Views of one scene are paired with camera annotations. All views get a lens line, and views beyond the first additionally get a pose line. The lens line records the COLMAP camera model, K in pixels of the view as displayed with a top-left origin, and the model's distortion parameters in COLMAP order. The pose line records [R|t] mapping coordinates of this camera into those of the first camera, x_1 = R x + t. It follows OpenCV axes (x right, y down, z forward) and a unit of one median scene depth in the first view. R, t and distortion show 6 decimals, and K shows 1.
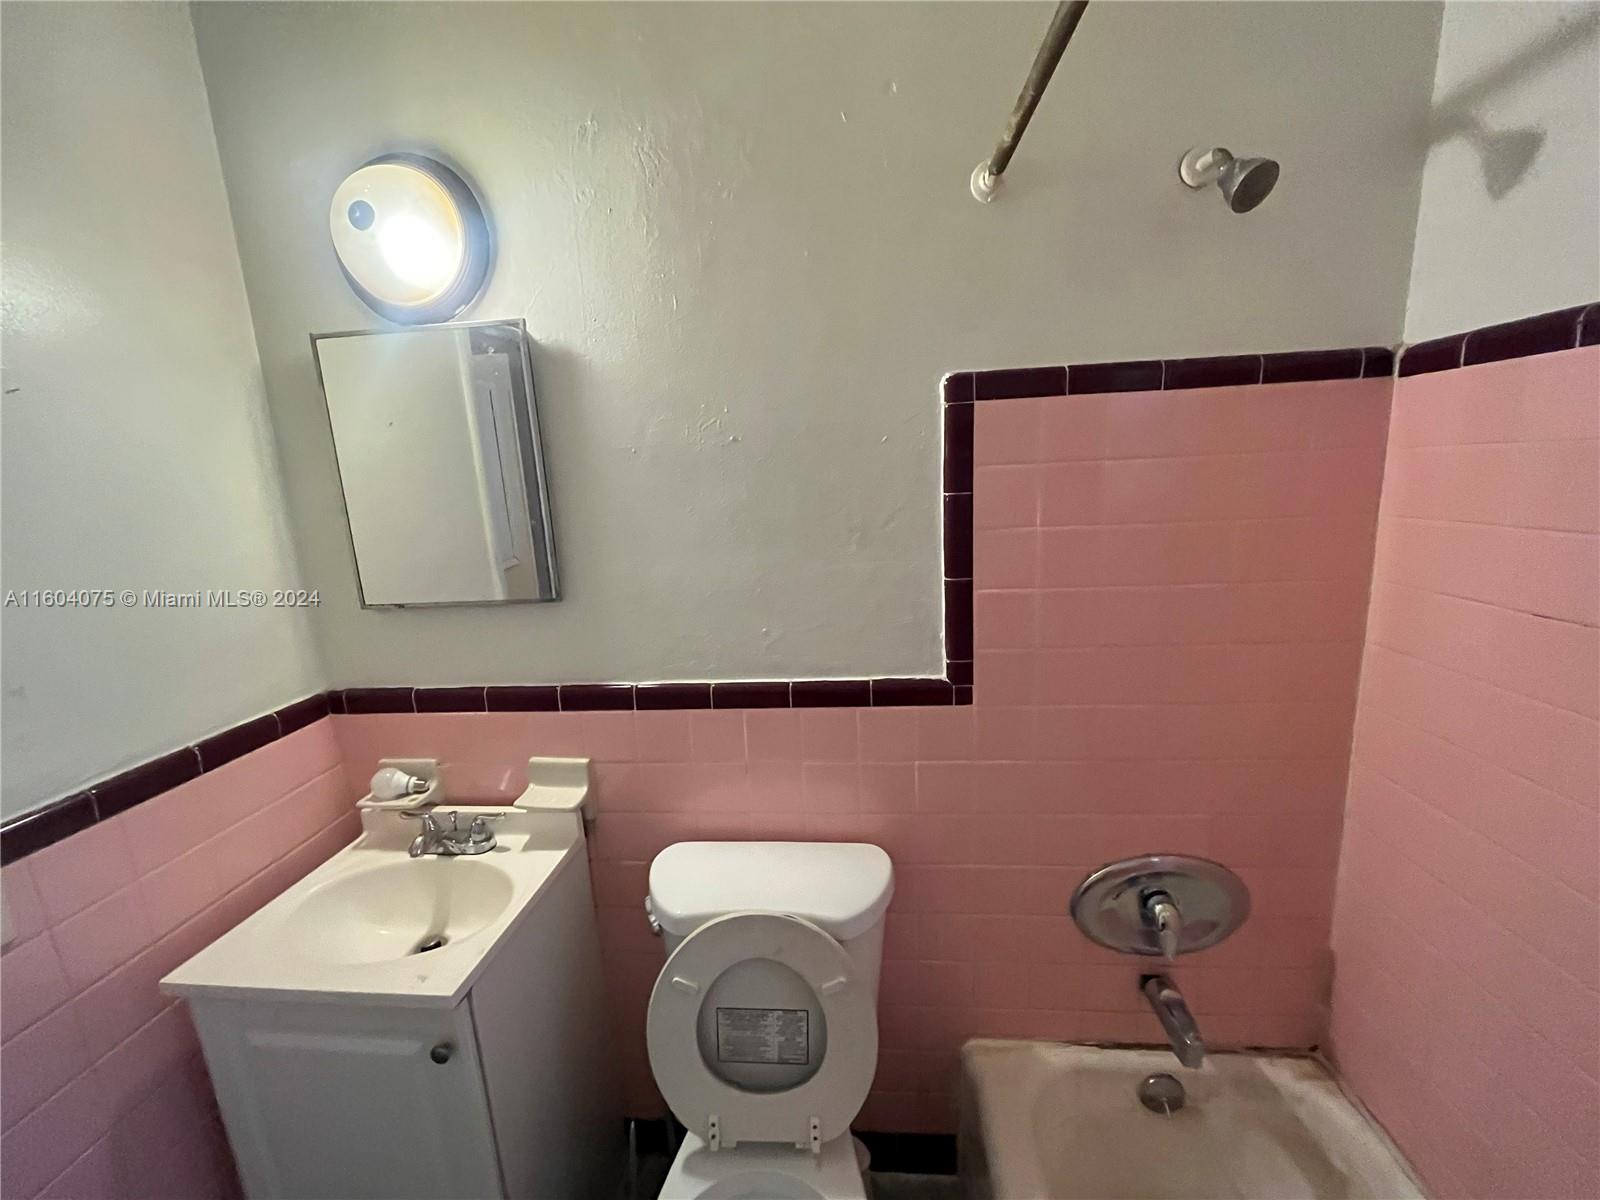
lens RADIAL K [[648.6, 0, 797.4], [0, 648.6, 600.9], [0, 0, 1]] dist [-0.001577, -0.000140]
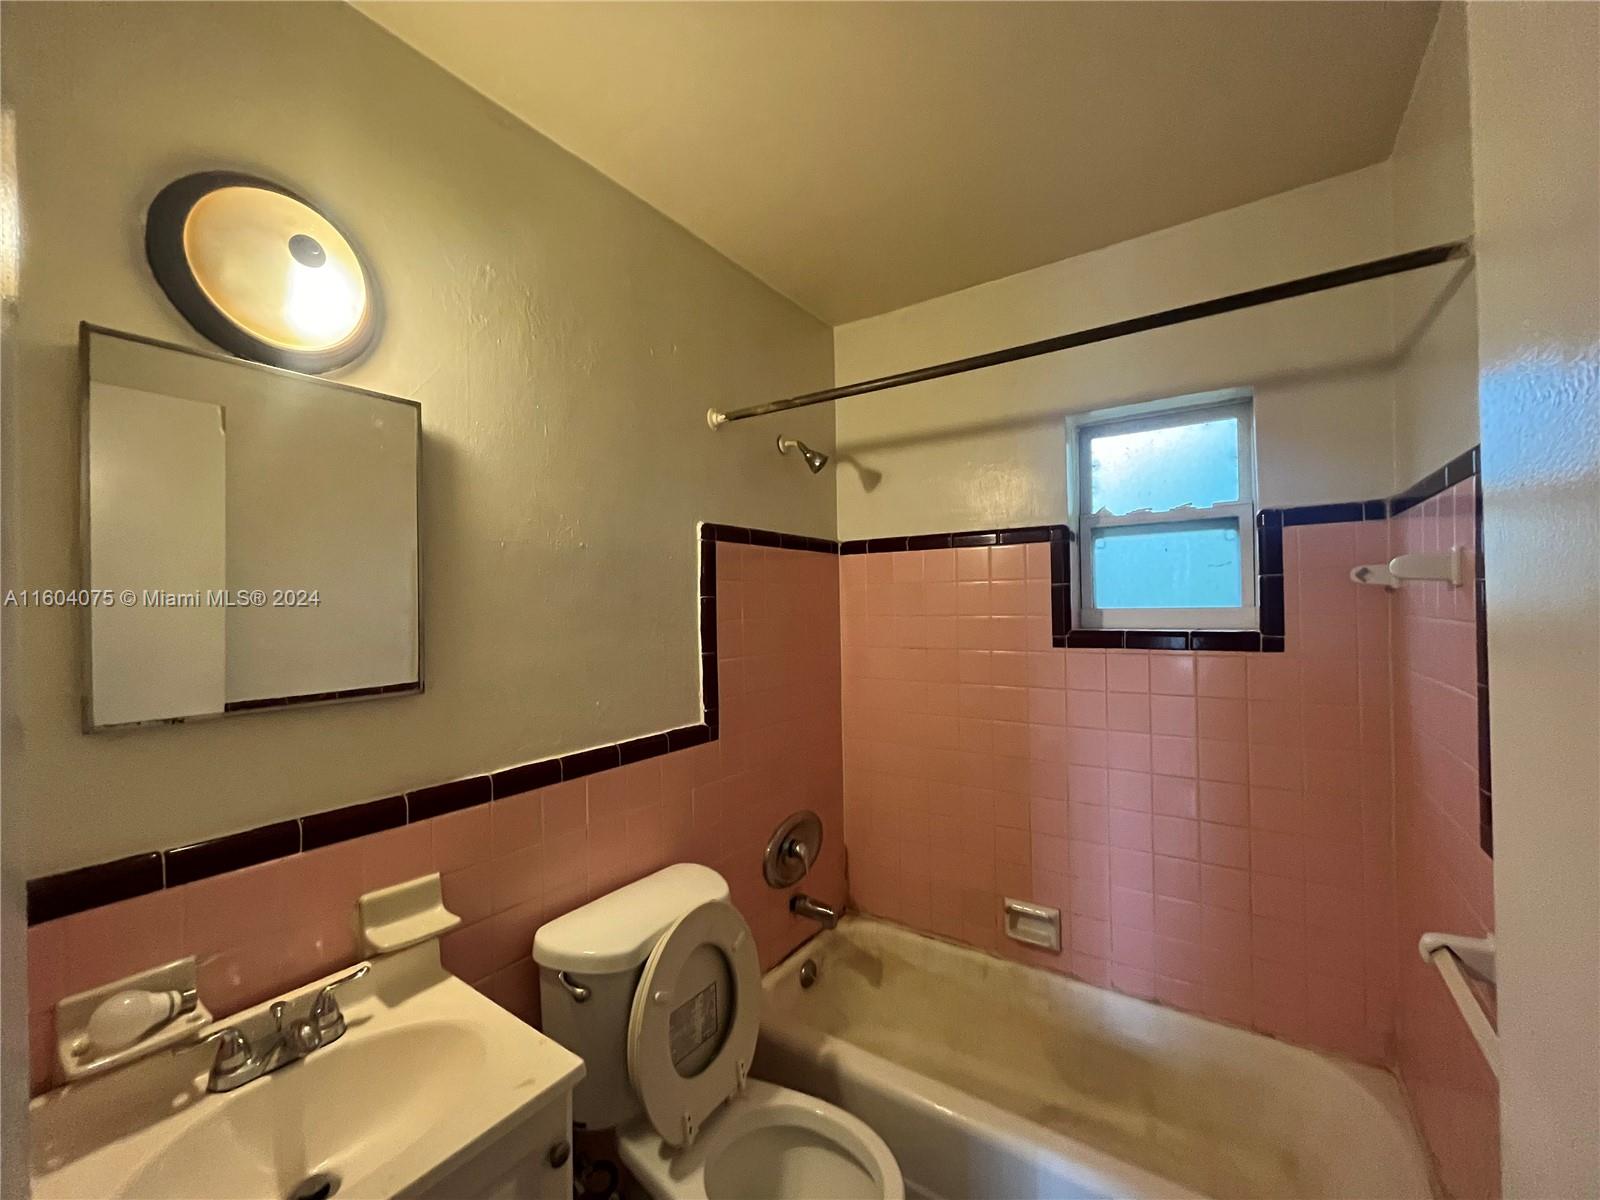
lens RADIAL K [[648.6, 0, 797.4], [0, 648.6, 600.9], [0, 0, 1]] dist [-0.001577, -0.000140]
pose [[0.486976, 0.045375, 0.872236, -0.963743], [0.158629, 0.977446, -0.139412, 0.089262], [-0.858889, 0.206252, 0.468795, 0.093131]]
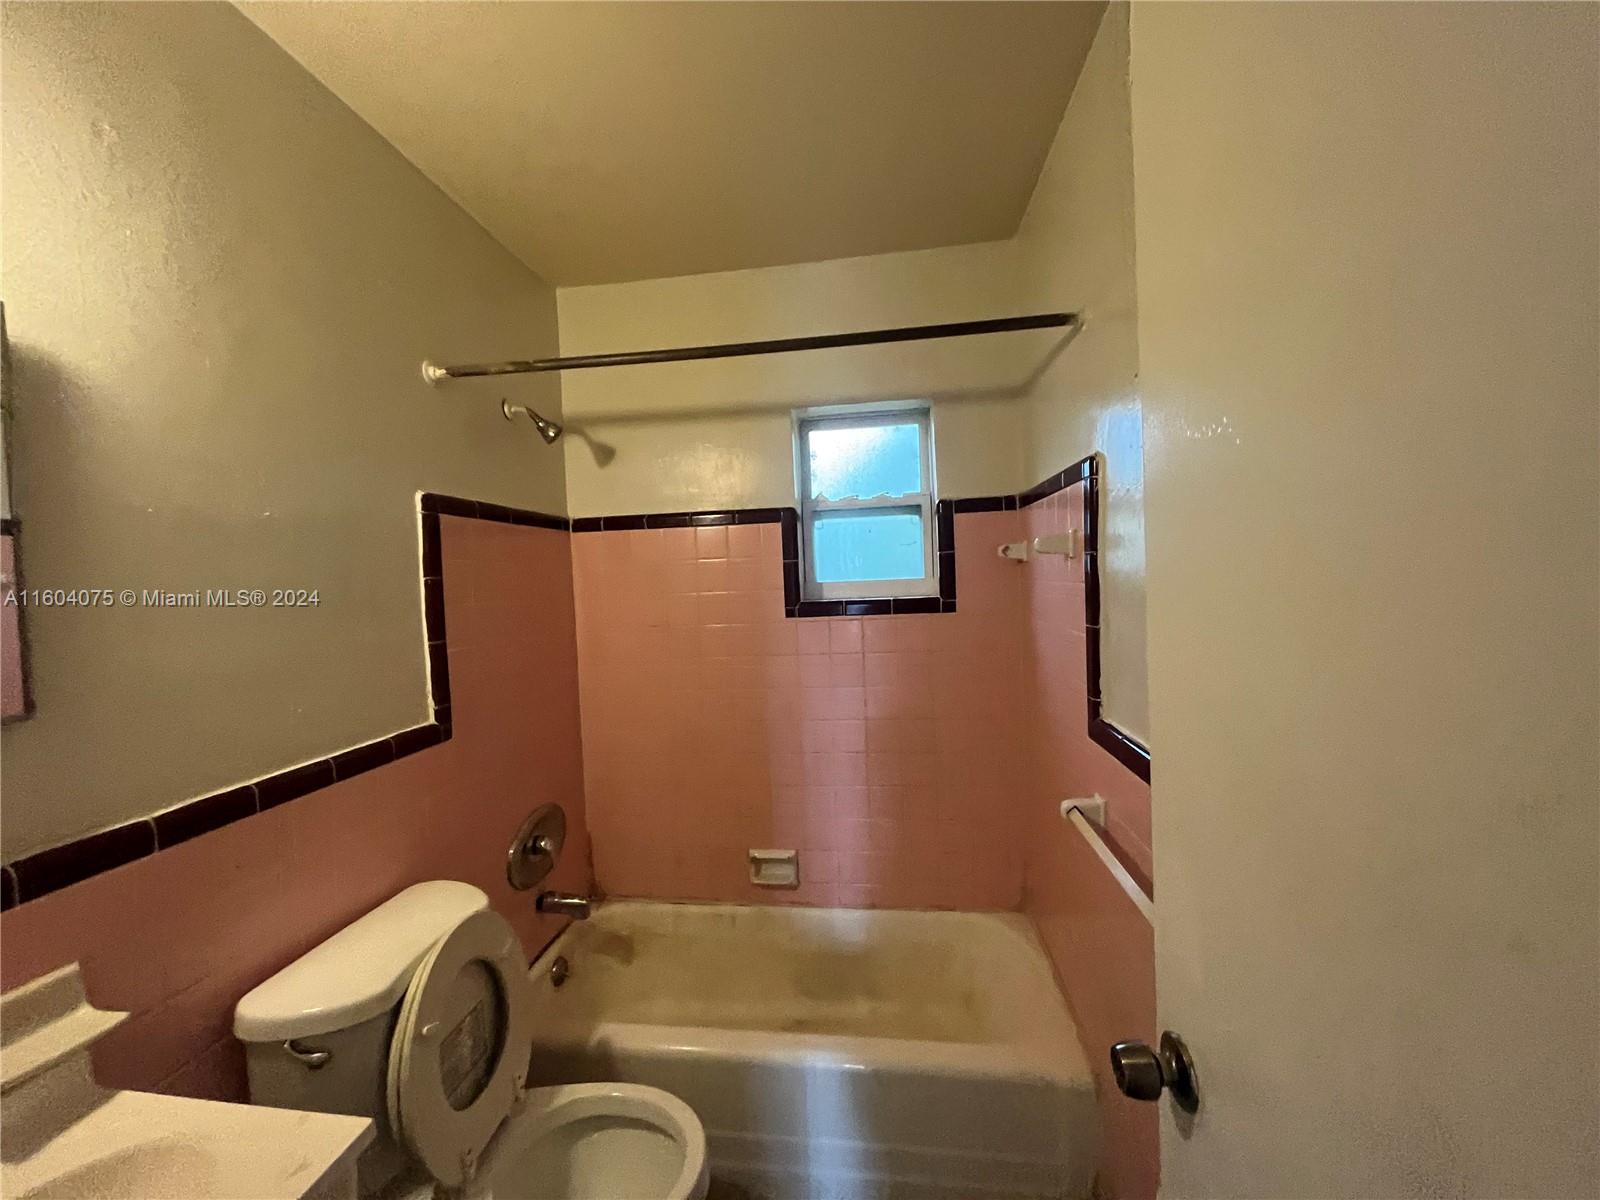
lens RADIAL K [[648.6, 0, 797.4], [0, 648.6, 600.9], [0, 0, 1]] dist [-0.001577, -0.000140]
pose [[0.040284, 0.010666, 0.999131, -1.032976], [0.226568, 0.973799, -0.019531, 0.075519], [-0.973162, 0.227158, 0.036812, 0.218087]]
